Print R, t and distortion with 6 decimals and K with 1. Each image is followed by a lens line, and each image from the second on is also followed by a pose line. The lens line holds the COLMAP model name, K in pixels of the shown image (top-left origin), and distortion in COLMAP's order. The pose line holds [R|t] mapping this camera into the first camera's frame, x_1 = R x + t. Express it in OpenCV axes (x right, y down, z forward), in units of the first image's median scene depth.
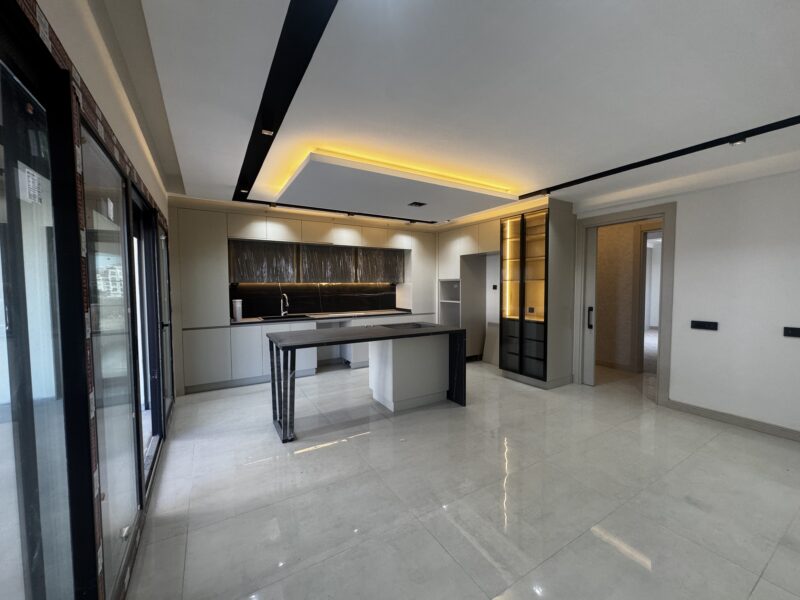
lens RADIAL K [[320.1, 0, 401.6], [0, 320.1, 300.9], [0, 0, 1]] dist [-0.003771, -0.000438]
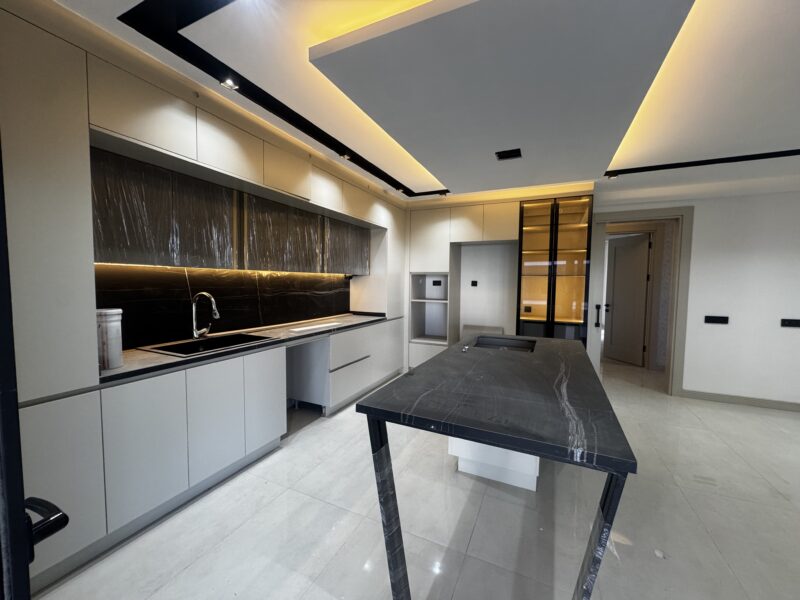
lens RADIAL K [[320.1, 0, 399.9], [0, 320.1, 299.8], [0, 0, 1]] dist [-0.003771, -0.000438]
pose [[0.830912, -0.017445, 0.556131, -0.388335], [0.011292, 0.999831, 0.014491, -0.014568], [-0.556290, -0.005760, 0.830969, 0.451035]]
